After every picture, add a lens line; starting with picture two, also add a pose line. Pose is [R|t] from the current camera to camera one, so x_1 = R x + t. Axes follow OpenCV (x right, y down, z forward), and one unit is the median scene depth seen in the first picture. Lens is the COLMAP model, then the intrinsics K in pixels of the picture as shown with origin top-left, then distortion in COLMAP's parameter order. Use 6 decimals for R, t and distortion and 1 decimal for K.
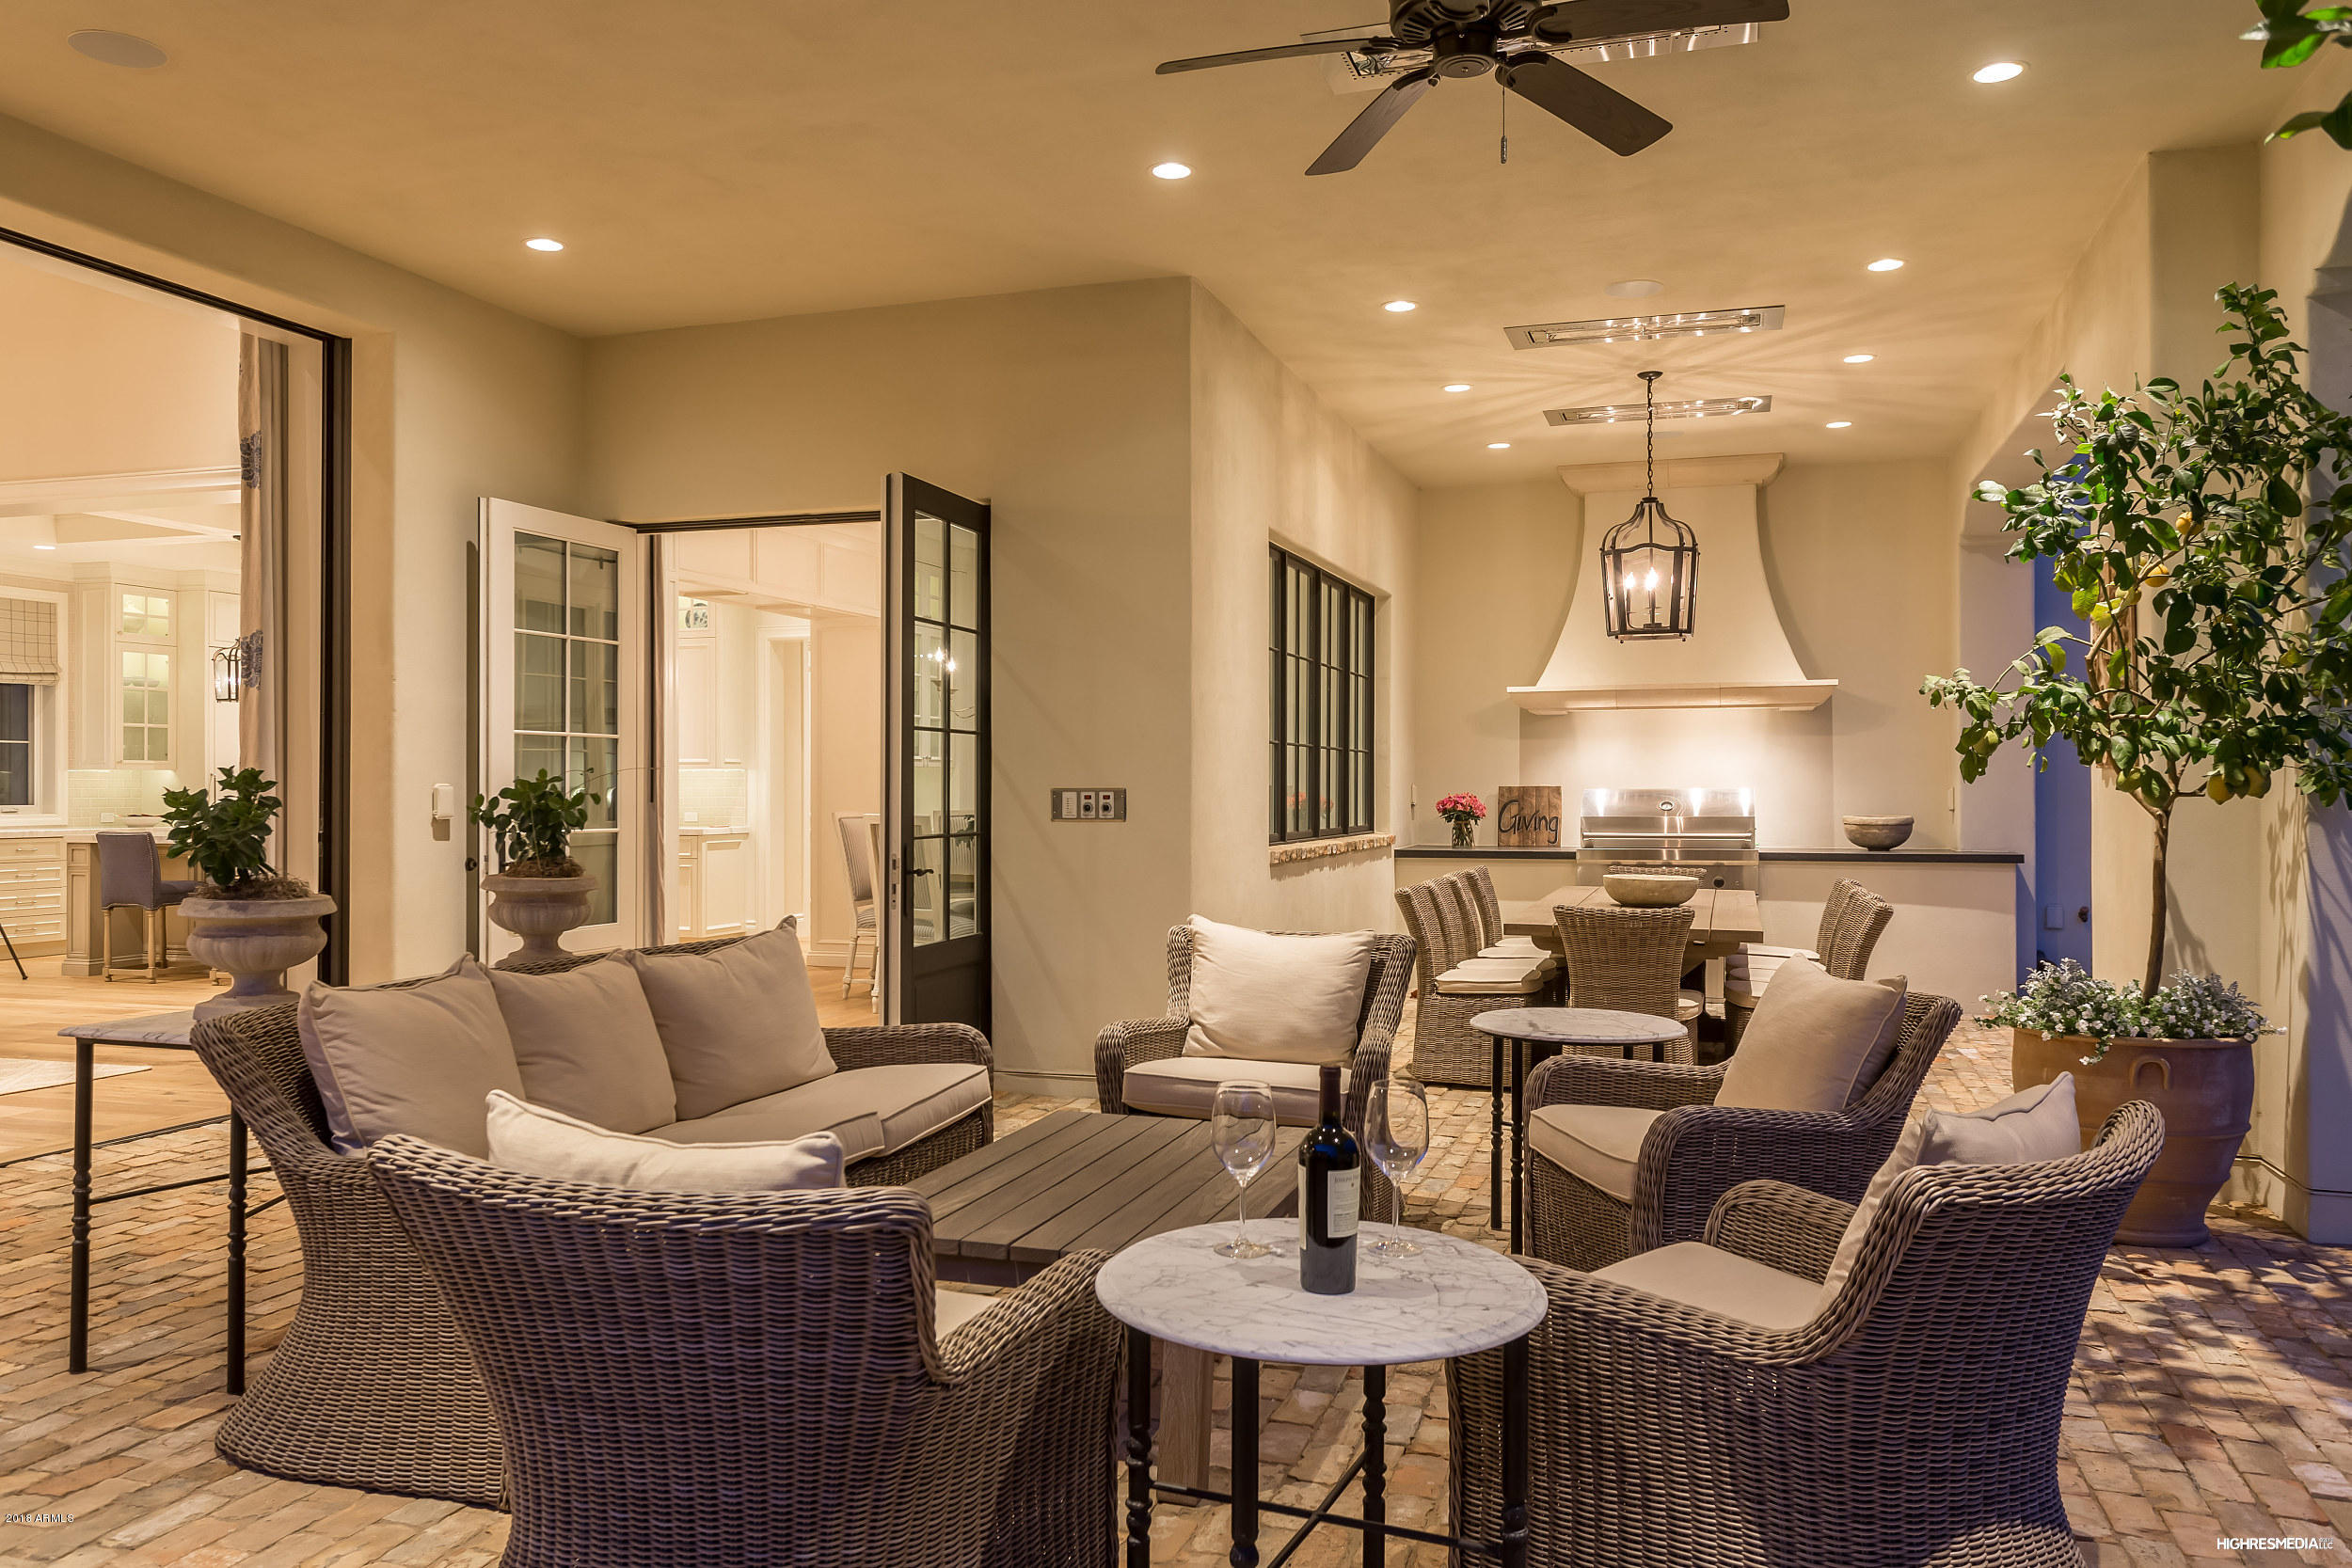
lens RADIAL K [[1690.1, 0, 1171.1], [0, 1690.1, 775.9], [0, 0, 1]] dist [-0.006437, -0.000430]
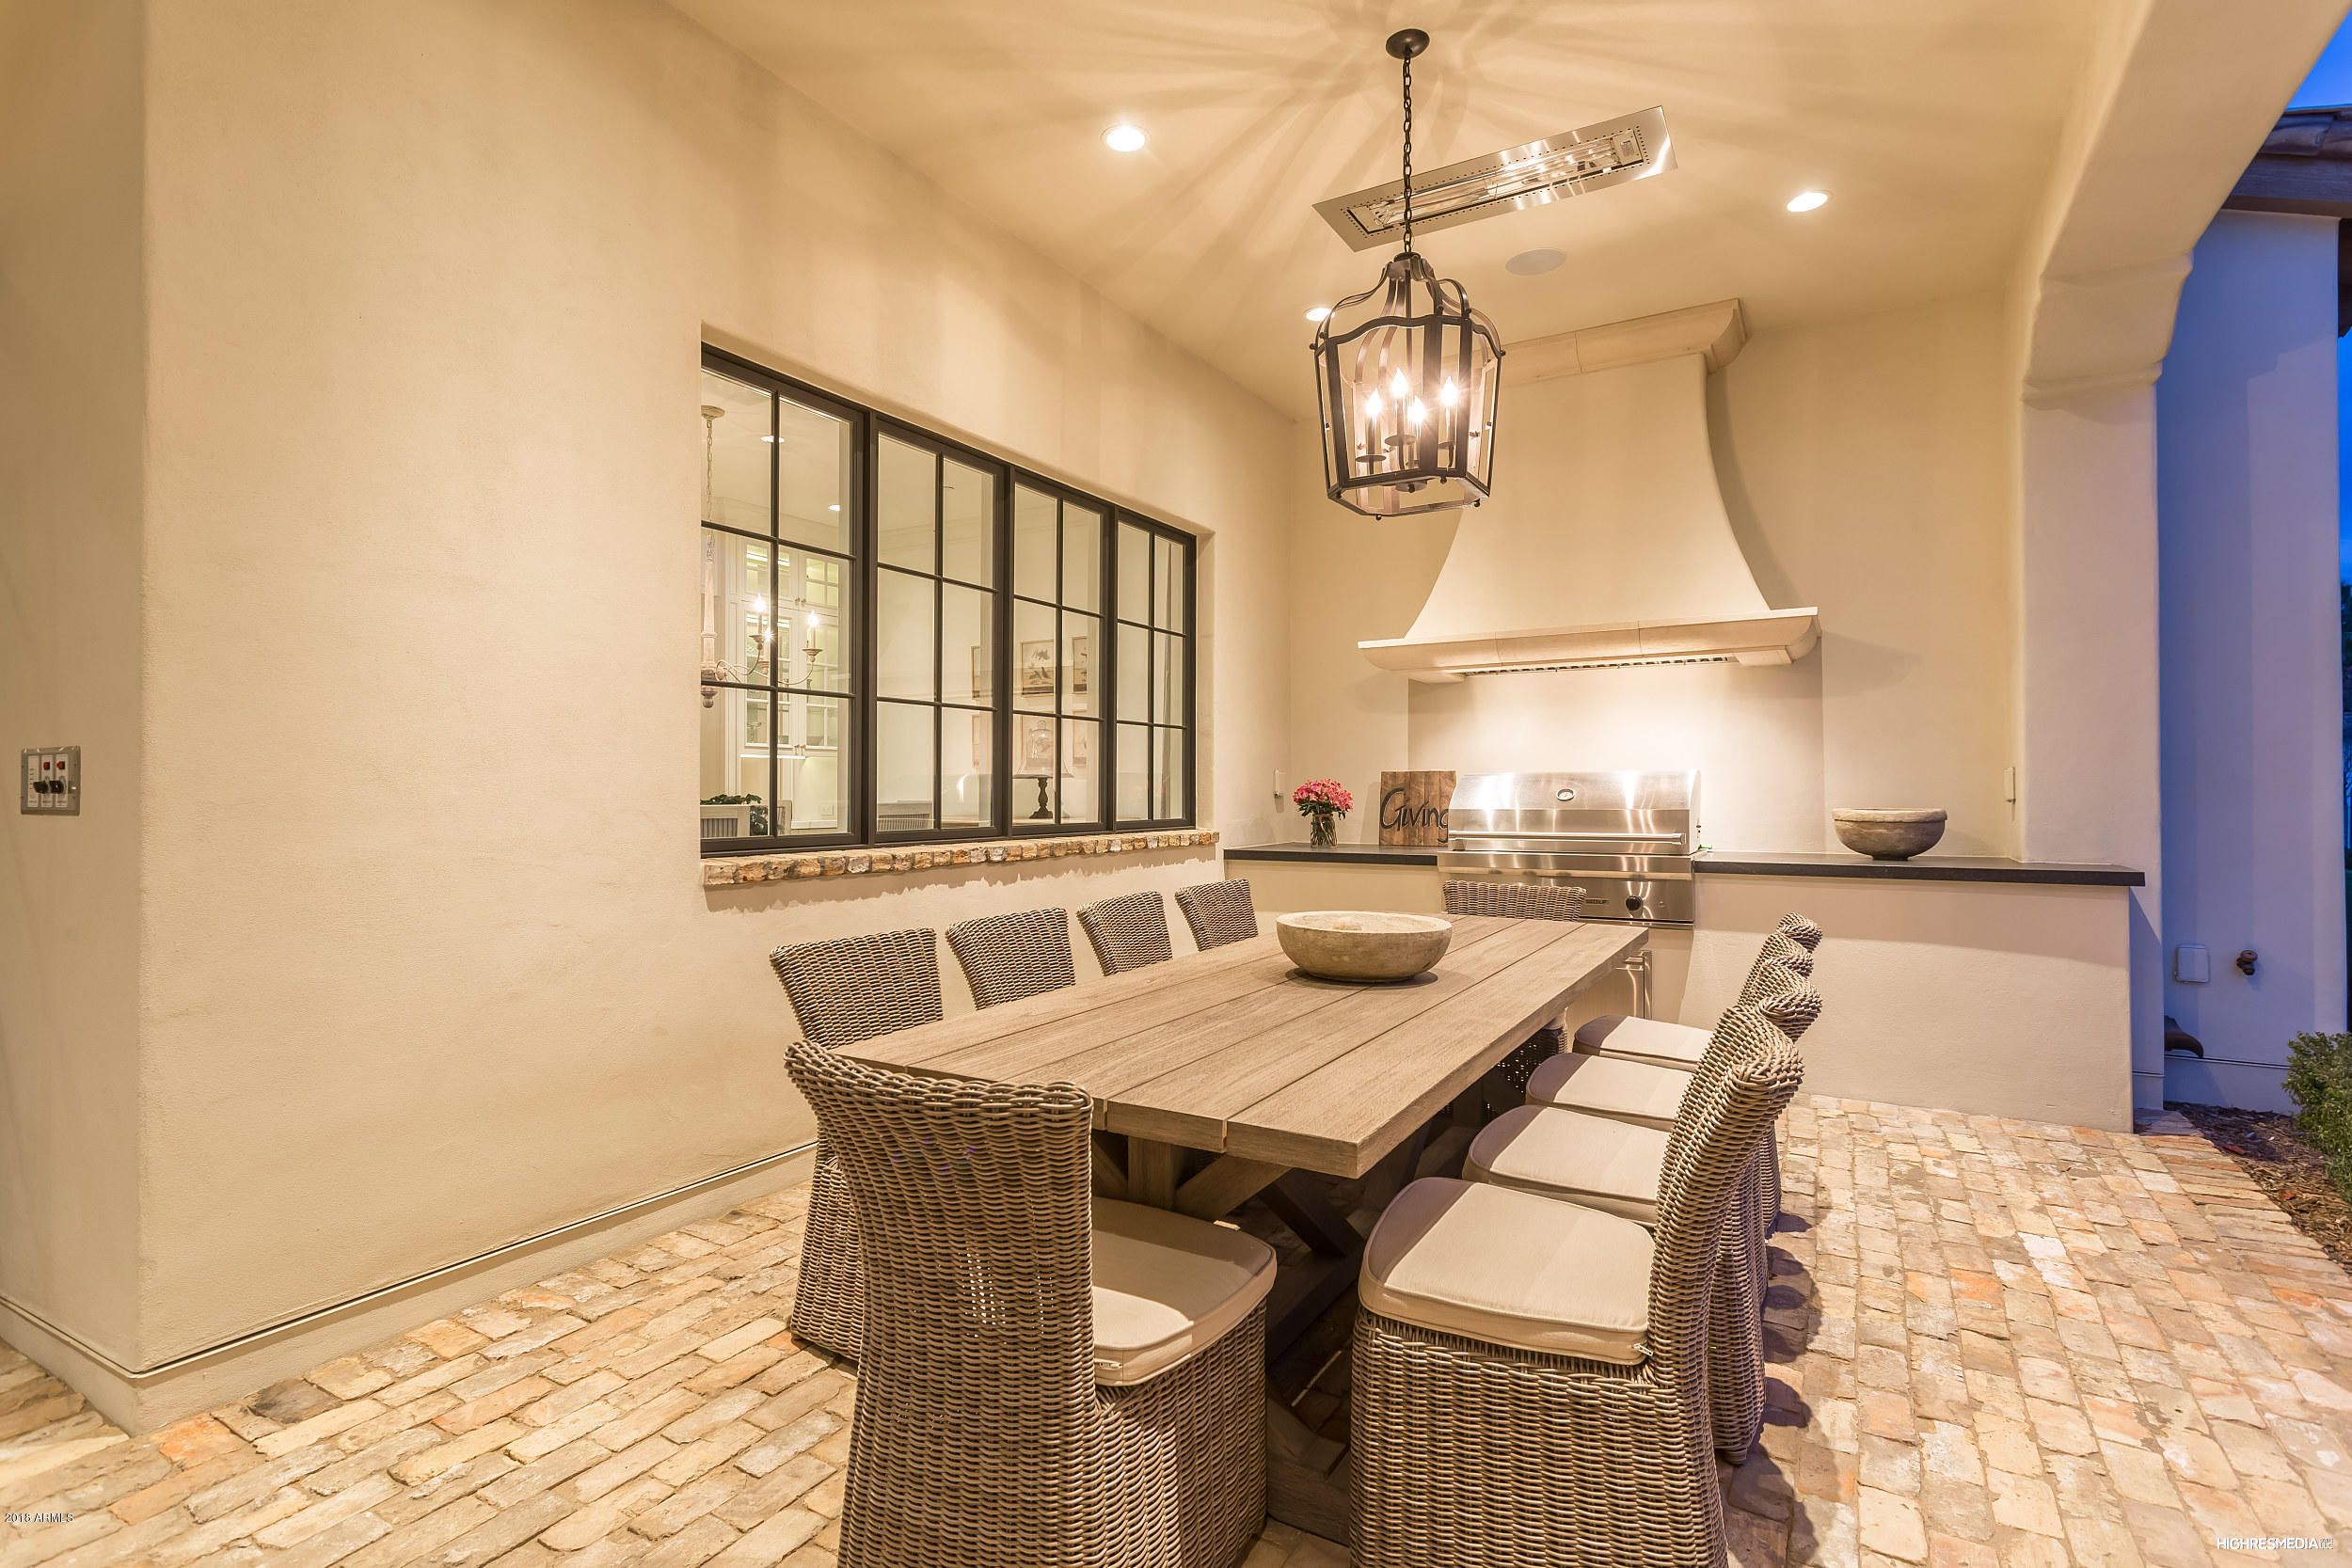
lens RADIAL K [[1132.1, 0, 1168.6], [0, 1132.1, 776.8], [0, 0, 1]] dist [0.000469, -0.000123]
pose [[0.977042, -0.003396, -0.213020, 0.222738], [0.001929, 0.999973, -0.007098, 0.012986], [0.213039, 0.006524, 0.977022, 0.471455]]
